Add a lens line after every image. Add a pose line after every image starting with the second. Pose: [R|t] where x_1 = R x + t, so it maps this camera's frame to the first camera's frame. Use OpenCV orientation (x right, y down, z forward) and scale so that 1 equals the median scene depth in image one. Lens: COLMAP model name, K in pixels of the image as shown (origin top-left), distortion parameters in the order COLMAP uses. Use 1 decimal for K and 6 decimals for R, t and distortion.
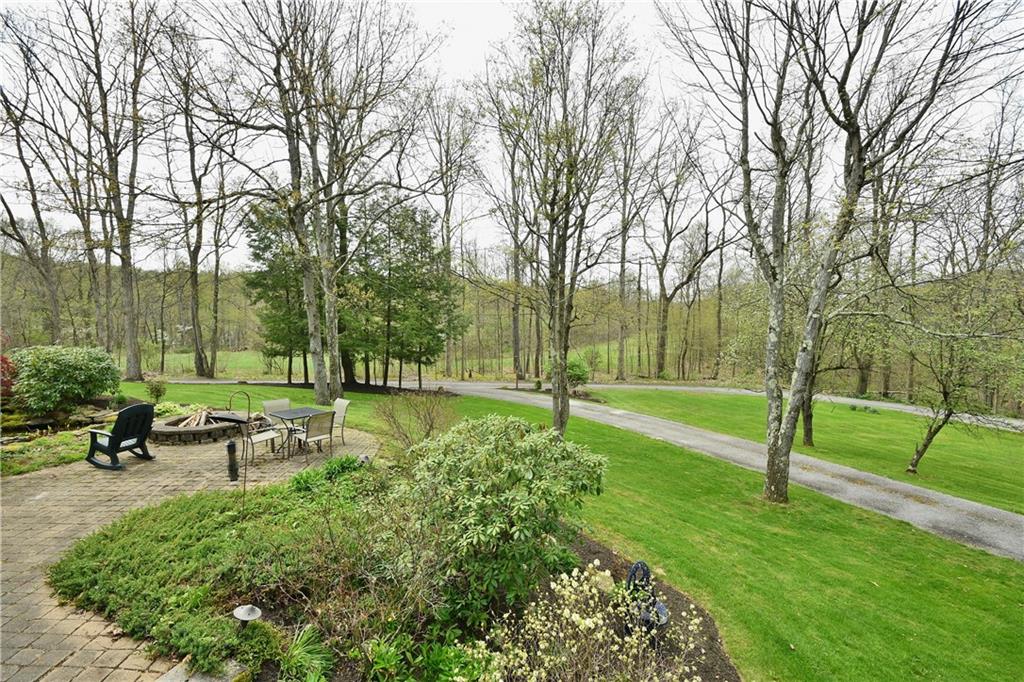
lens RADIAL K [[453.3, 0, 508.6], [0, 453.3, 350.6], [0, 0, 1]] dist [0.001919, -0.005864]
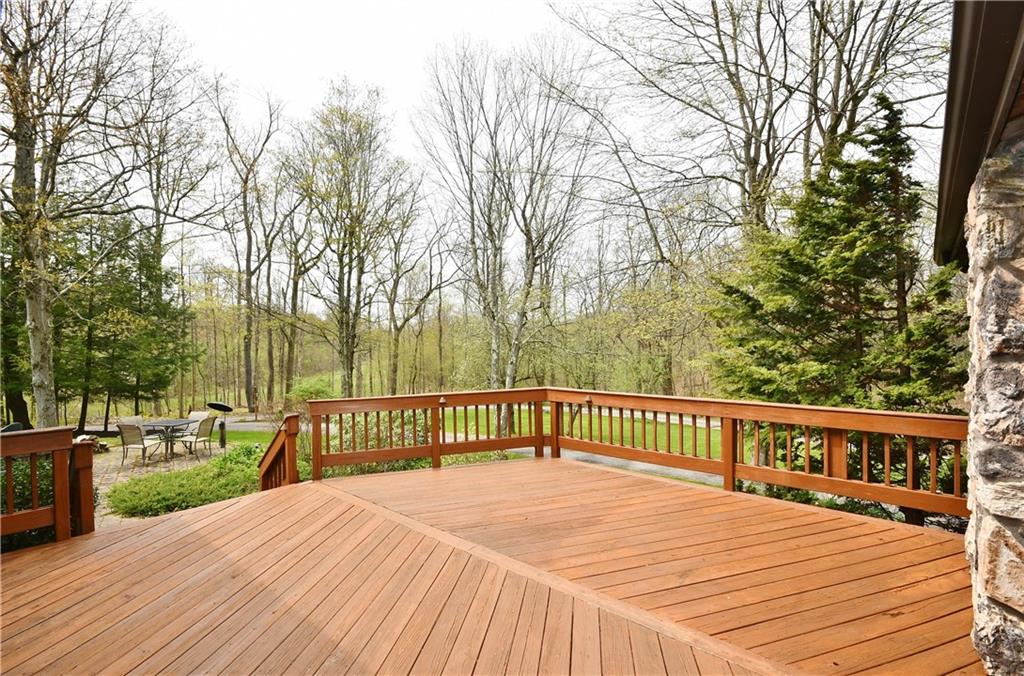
lens RADIAL K [[470.5, 0, 510.8], [0, 470.5, 337.3], [0, 0, 1]] dist [0.005500, -0.002701]
pose [[0.820640, 0.006548, 0.571408, -0.236774], [0.047233, 0.995736, -0.079245, 0.029549], [-0.569490, 0.092021, 0.816831, -0.290085]]
